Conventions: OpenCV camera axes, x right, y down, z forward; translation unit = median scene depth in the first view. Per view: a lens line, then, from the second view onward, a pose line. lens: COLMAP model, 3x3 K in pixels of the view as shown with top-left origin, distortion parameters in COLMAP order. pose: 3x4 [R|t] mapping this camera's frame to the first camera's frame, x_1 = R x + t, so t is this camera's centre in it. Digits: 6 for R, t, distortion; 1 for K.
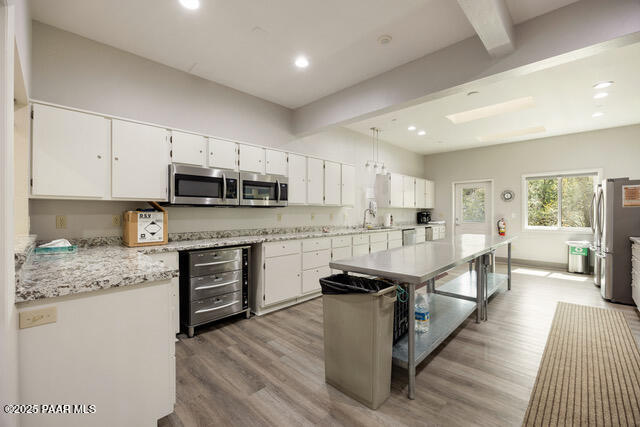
lens RADIAL K [[269.9, 0, 321.2], [0, 269.9, 213.0], [0, 0, 1]] dist [-0.002218, -0.000113]
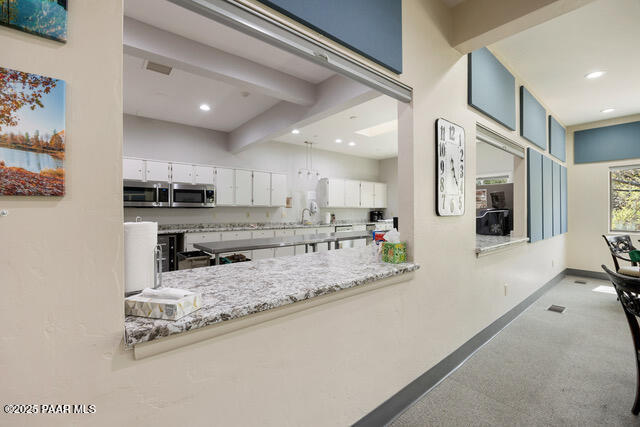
lens RADIAL K [[269.9, 0, 319.6], [0, 269.9, 212.5], [0, 0, 1]] dist [-0.002218, -0.000113]
pose [[0.992270, 0.001751, -0.124082, 0.456461], [-0.001281, 0.999992, 0.003867, -0.003890], [0.124088, -0.003678, 0.992264, -0.219759]]
